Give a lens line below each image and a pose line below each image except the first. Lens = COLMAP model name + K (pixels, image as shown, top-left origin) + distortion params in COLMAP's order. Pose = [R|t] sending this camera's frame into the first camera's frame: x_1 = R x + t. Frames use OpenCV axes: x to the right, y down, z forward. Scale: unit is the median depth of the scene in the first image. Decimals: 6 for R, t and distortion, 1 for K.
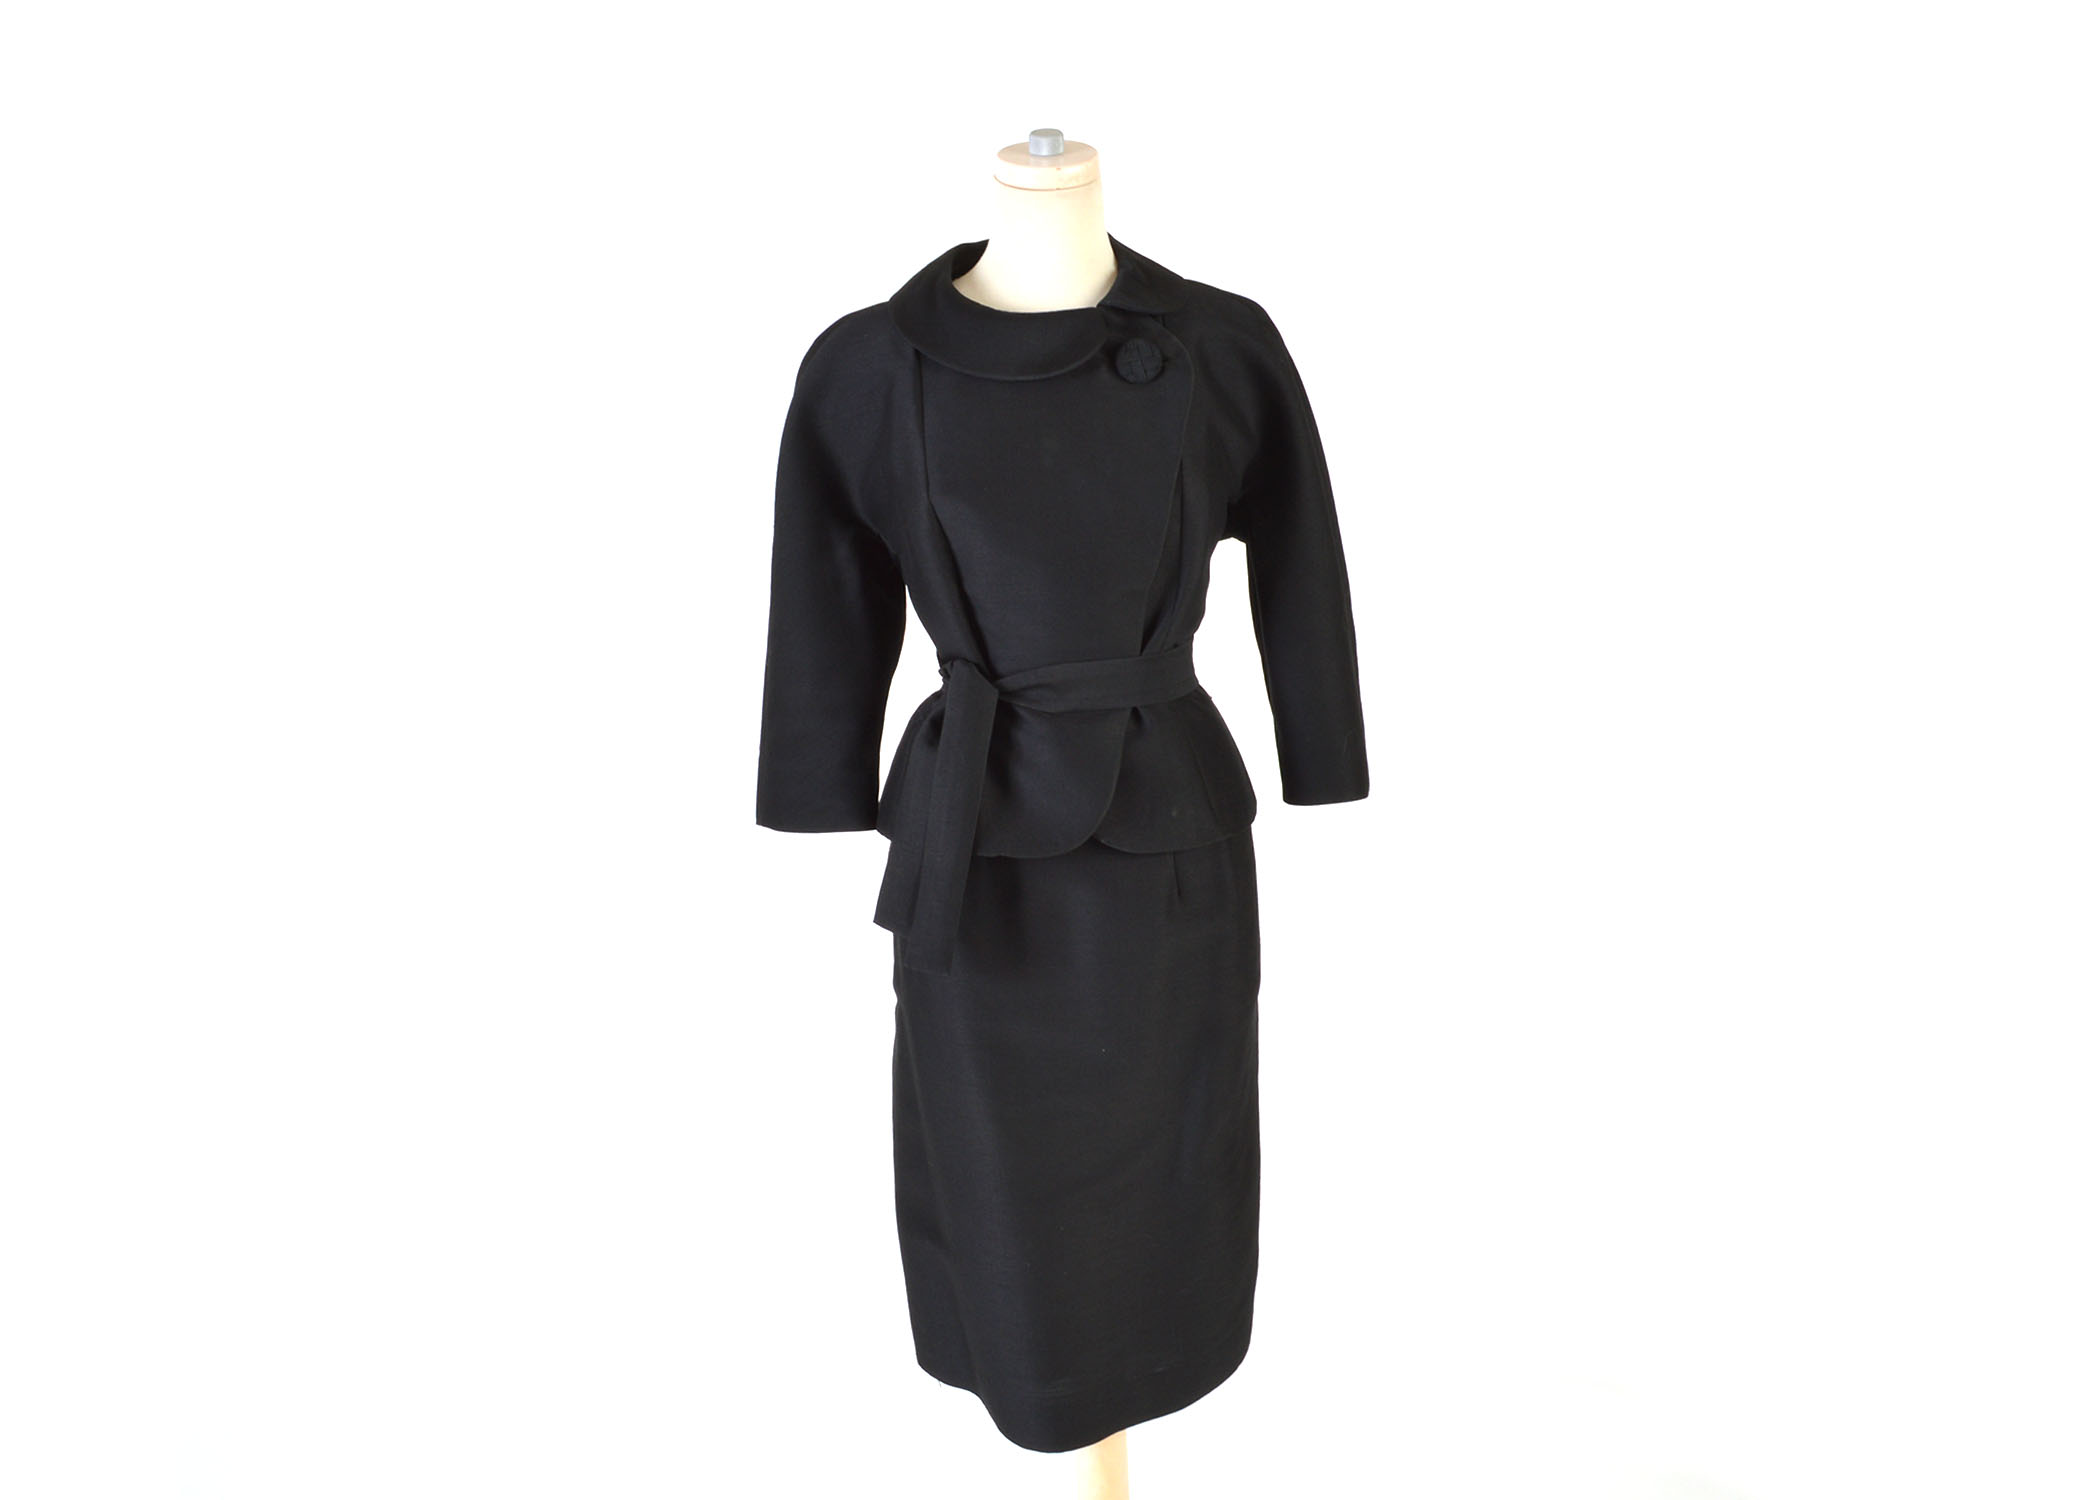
lens RADIAL K [[2346.1, 0, 1034.8], [0, 2346.1, 730.3], [0, 0, 1]] dist [0.010333, 0.000000]
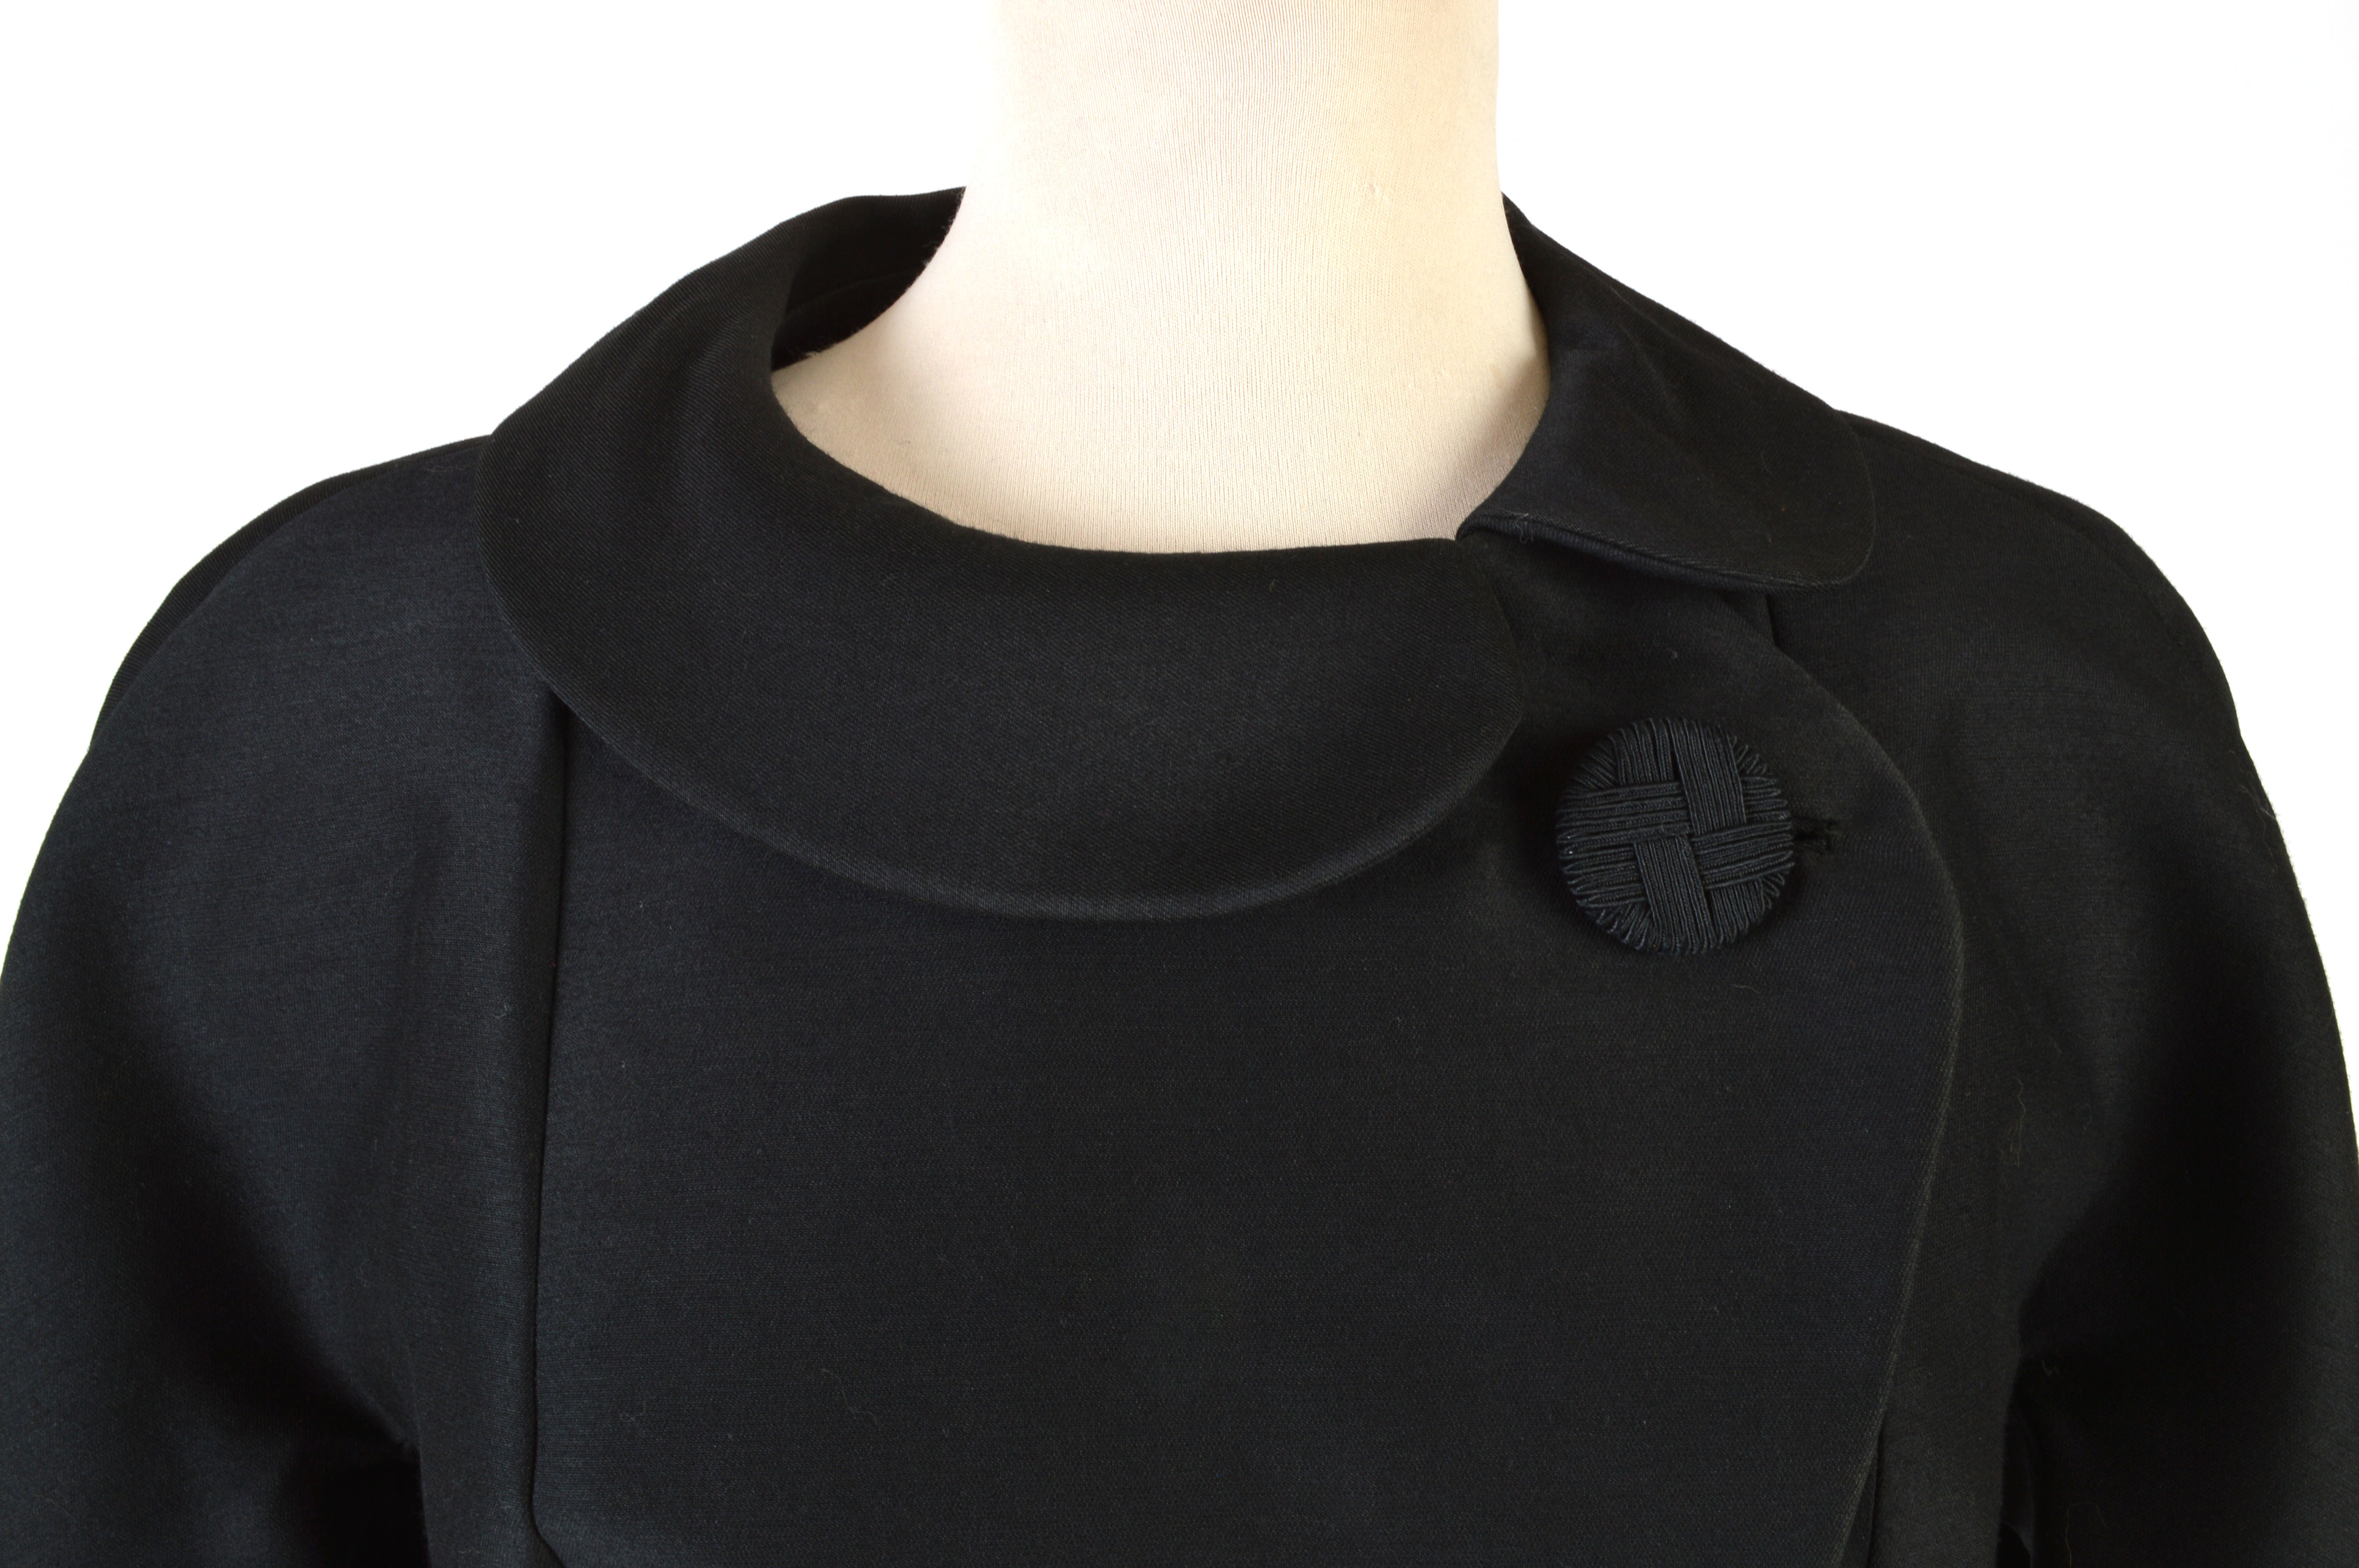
lens RADIAL K [[2860.3, 0, 1181.1], [0, 2860.3, 789.0], [0, 0, 1]] dist [0.016568, 0.000000]
pose [[0.998445, 0.052578, 0.018530, -0.000980], [-0.052147, 0.998374, -0.023018, -0.148976], [-0.019710, 0.022016, 0.999563, 0.740158]]
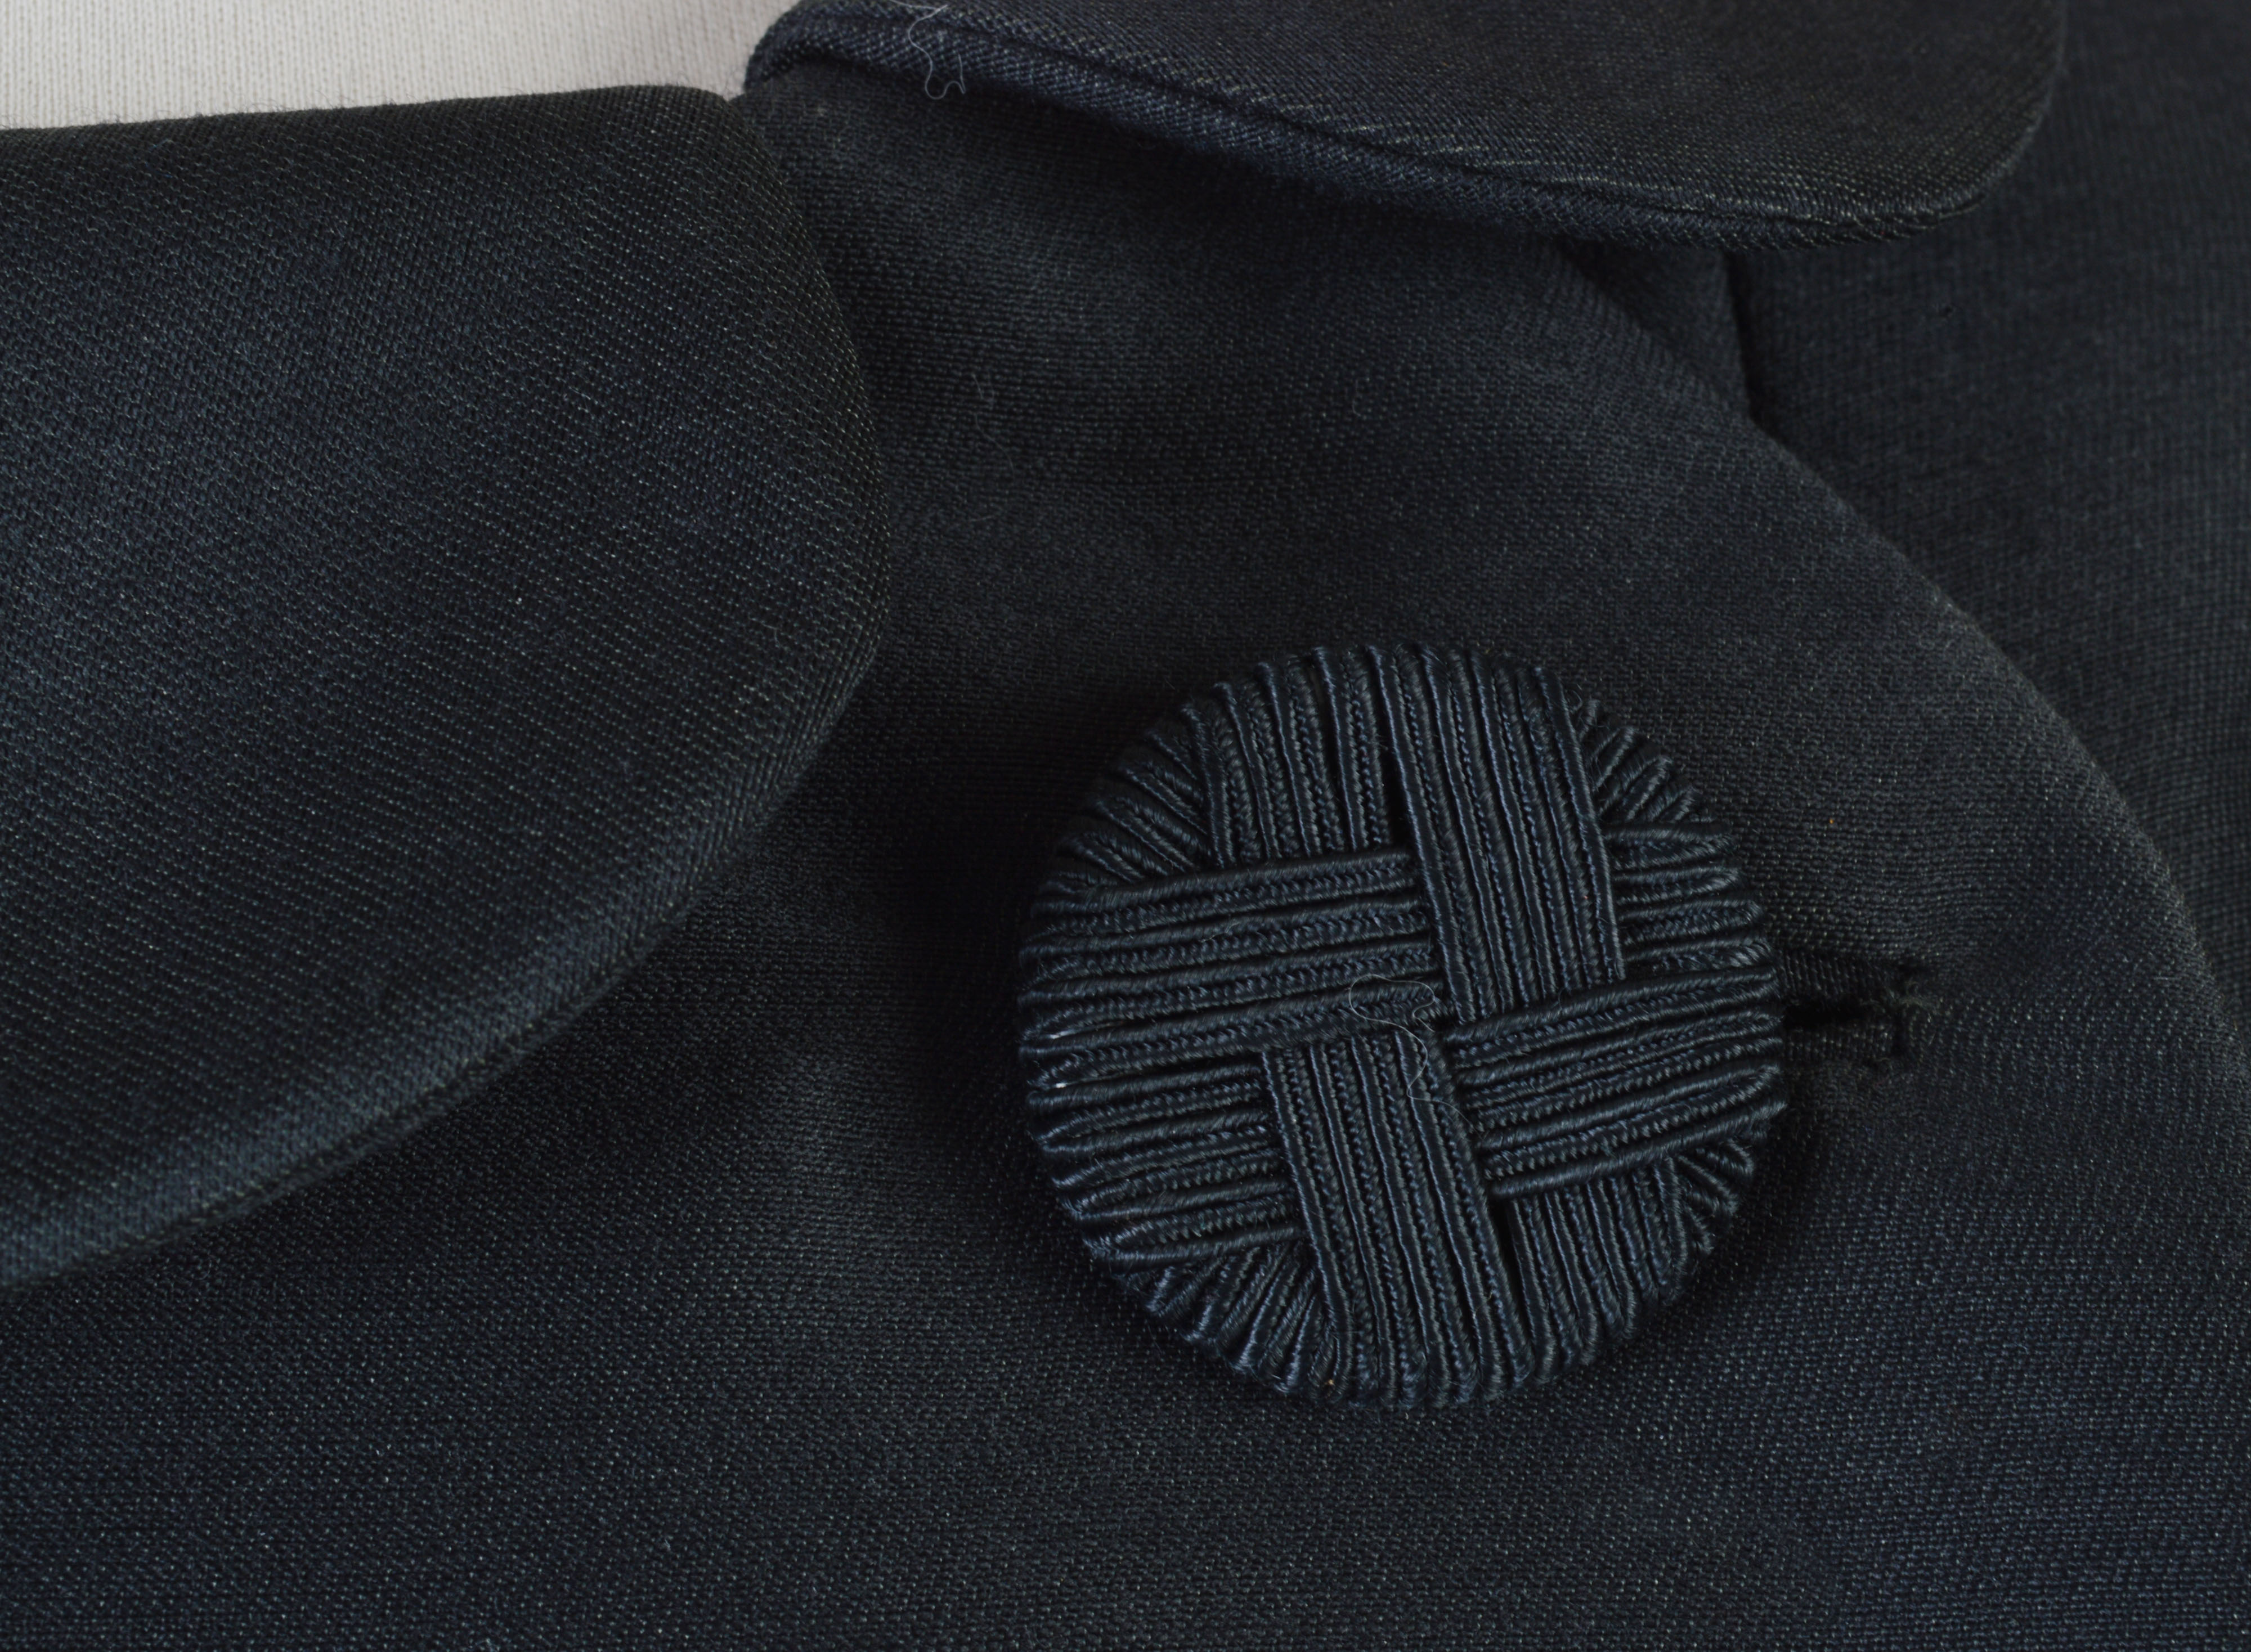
lens RADIAL K [[5722.3, 0, 1132.0], [0, 5722.3, 824.9], [0, 0, 1]] dist [0.084097, 0.000000]
pose [[0.998133, 0.035632, 0.049611, 0.028963], [-0.034983, 0.999291, -0.013892, -0.155303], [-0.050070, 0.012131, 0.998672, 0.825930]]
